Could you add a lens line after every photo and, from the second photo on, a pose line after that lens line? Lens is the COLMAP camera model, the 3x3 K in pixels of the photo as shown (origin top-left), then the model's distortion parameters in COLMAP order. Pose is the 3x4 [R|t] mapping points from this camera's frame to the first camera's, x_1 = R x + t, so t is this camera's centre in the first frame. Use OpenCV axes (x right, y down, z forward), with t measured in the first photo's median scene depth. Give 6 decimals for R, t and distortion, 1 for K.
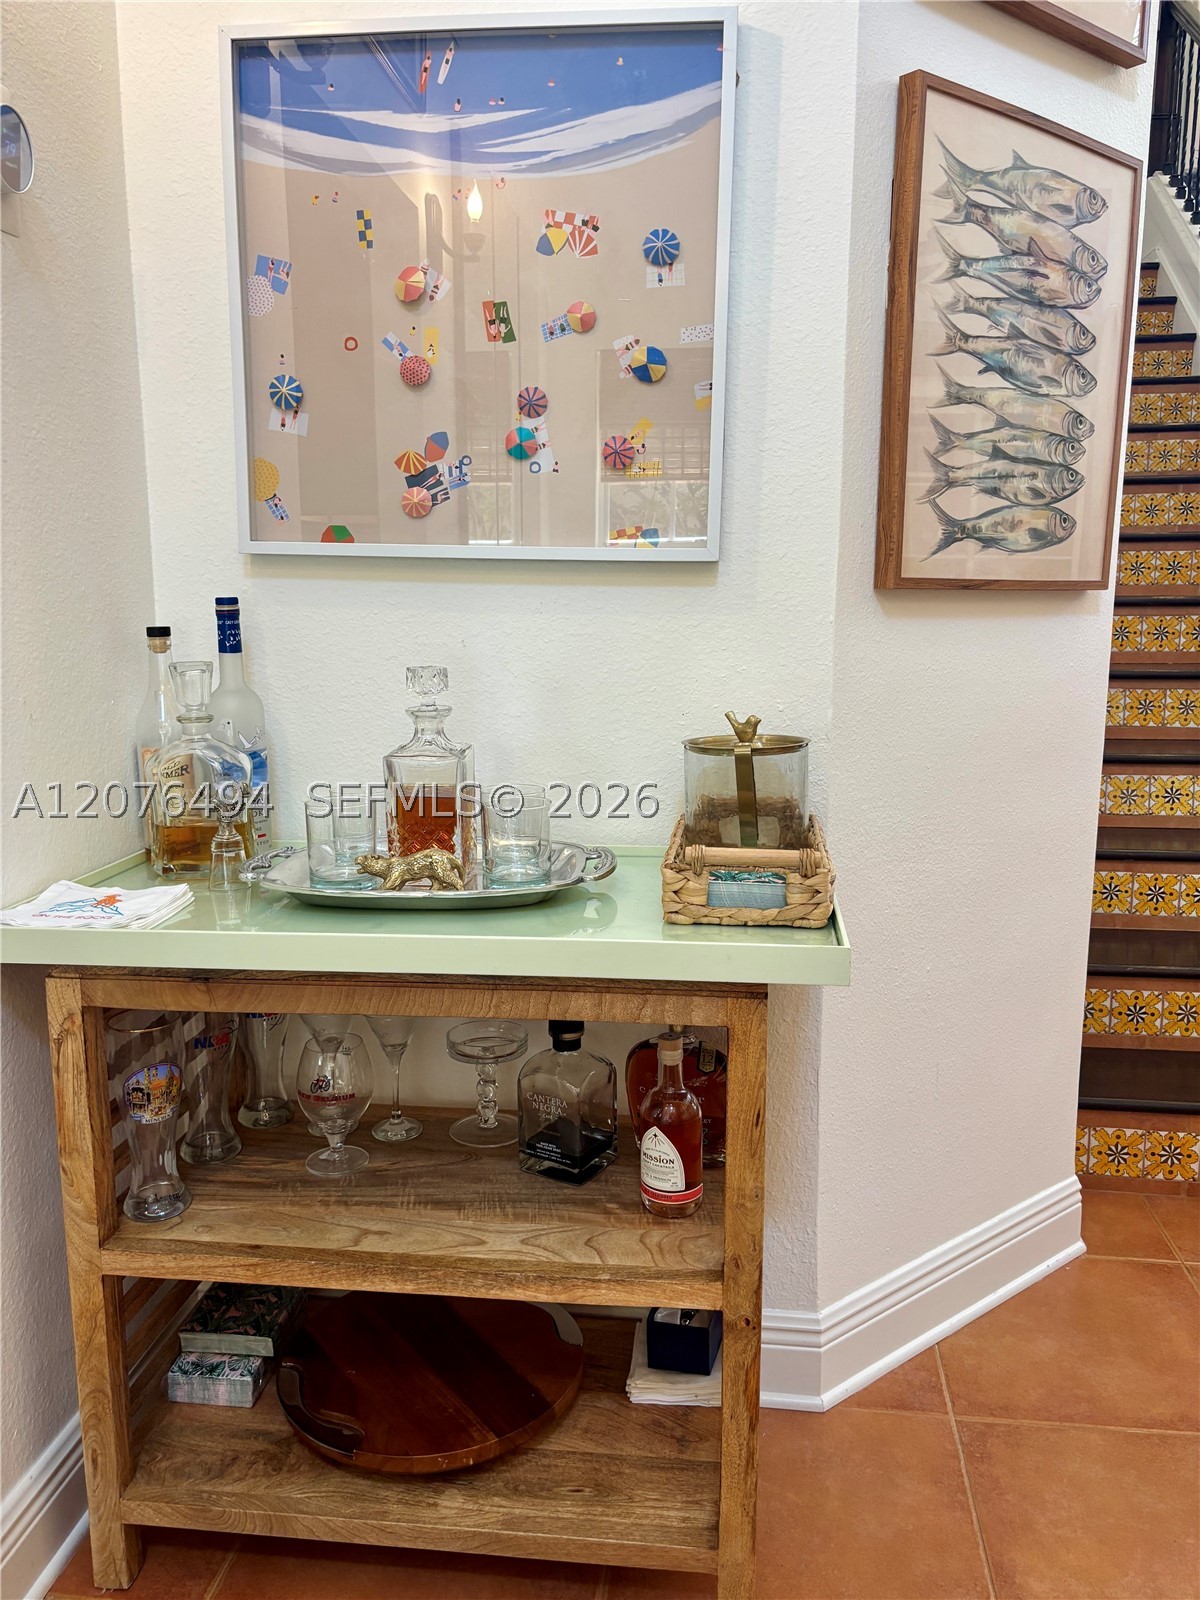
lens RADIAL K [[1215.2, 0, 599.2], [0, 1215.2, 793.2], [0, 0, 1]] dist [0.010318, 0.007177]
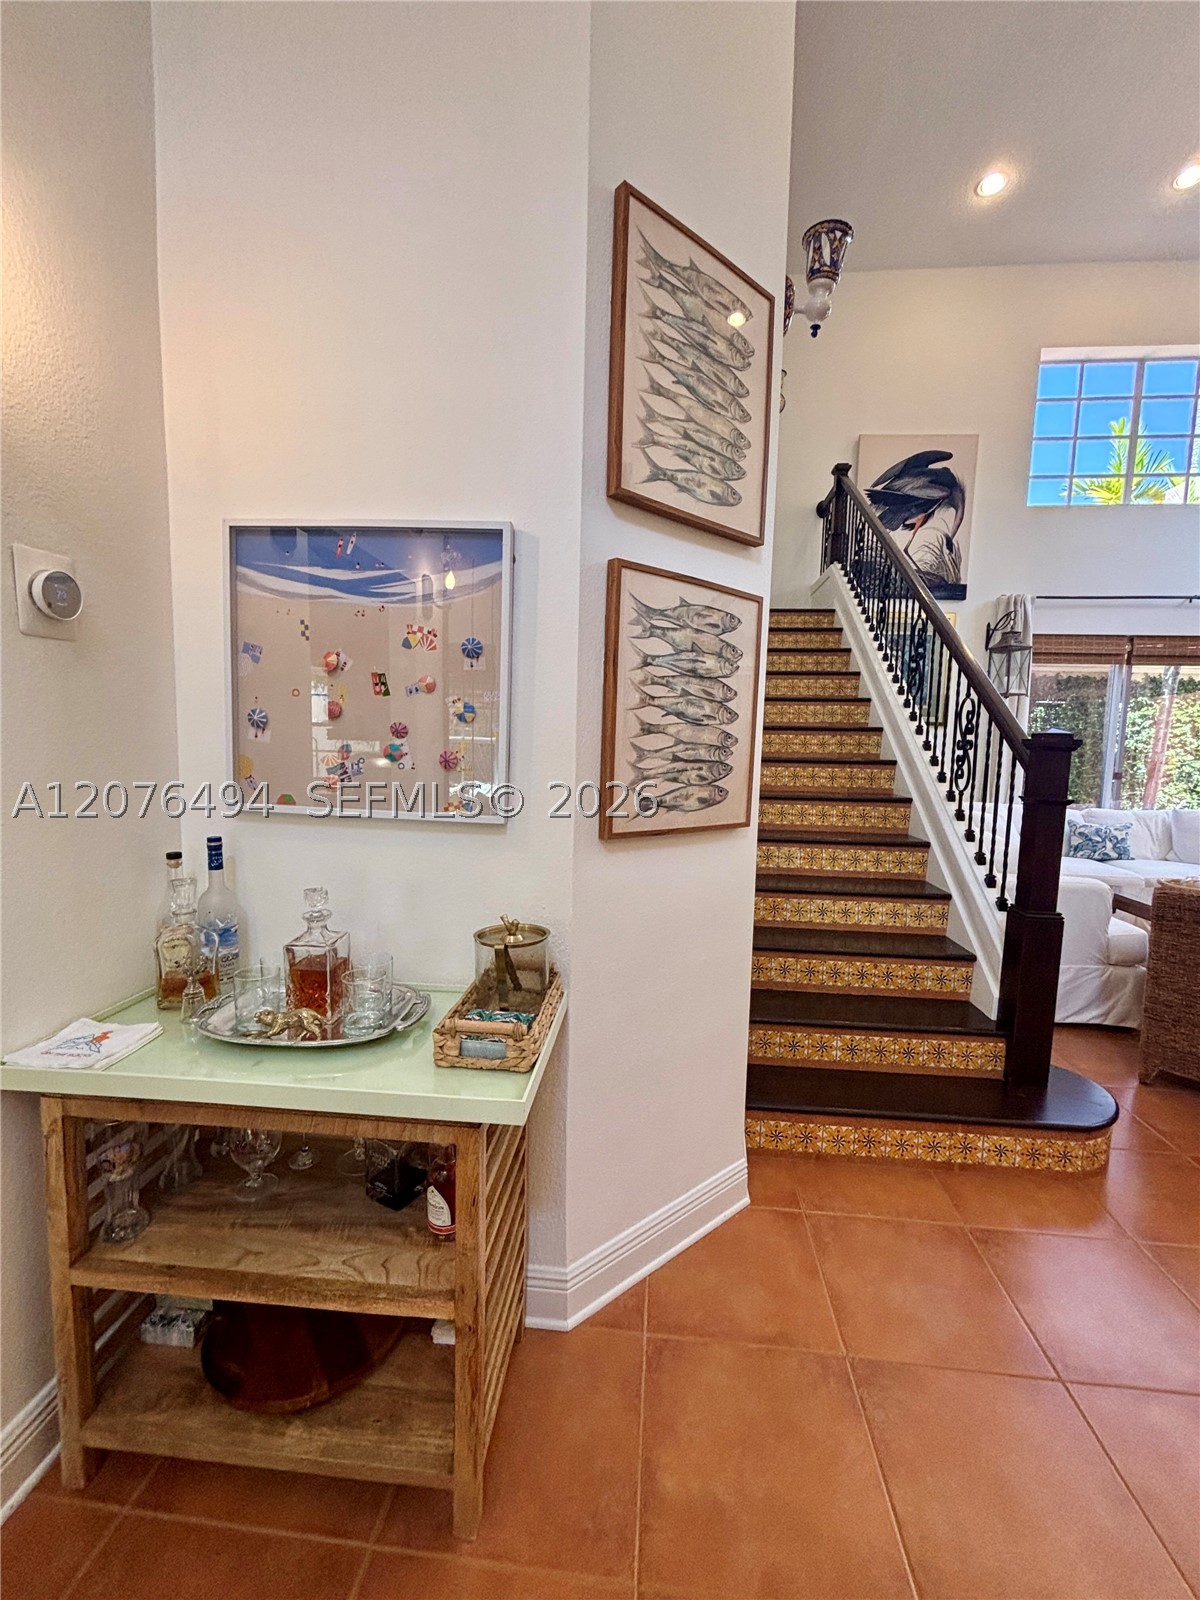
lens RADIAL K [[648.2, 0, 601.7], [0, 648.2, 798.5], [0, 0, 1]] dist [0.003828, 0.000167]
pose [[0.999189, 0.023845, 0.032445, 0.209545], [-0.021260, 0.996740, -0.077833, -0.161382], [-0.034196, 0.077081, 0.996438, 0.080205]]
